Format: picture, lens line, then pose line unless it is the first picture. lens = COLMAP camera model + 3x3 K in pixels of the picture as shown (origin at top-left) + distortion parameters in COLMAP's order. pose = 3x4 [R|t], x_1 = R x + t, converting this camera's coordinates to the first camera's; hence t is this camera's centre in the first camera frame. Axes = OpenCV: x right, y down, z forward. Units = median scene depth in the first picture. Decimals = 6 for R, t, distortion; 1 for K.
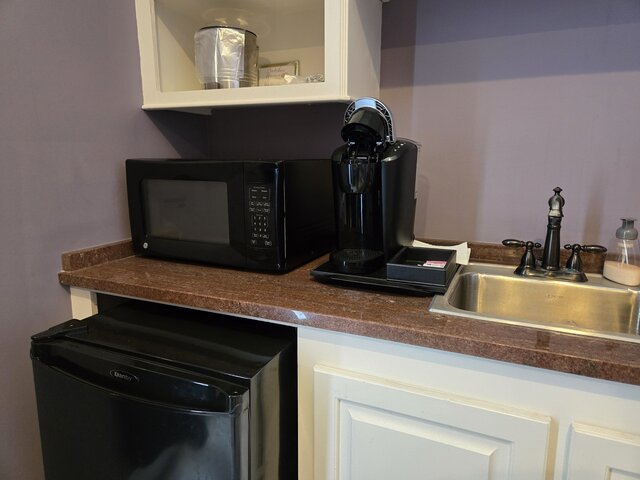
lens RADIAL K [[426.6, 0, 320.0], [0, 426.6, 238.5], [0, 0, 1]] dist [0.047147, -0.023141]
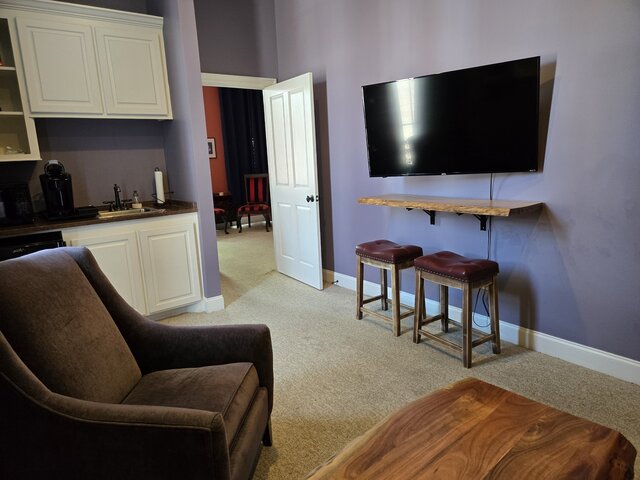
lens RADIAL K [[426.6, 0, 319.2], [0, 426.6, 237.4], [0, 0, 1]] dist [0.047147, -0.023141]
pose [[0.465914, -0.191010, 0.863967, -1.775456], [0.215575, 0.971504, 0.098530, 0.311864], [-0.858167, 0.140343, 0.493814, -2.076486]]
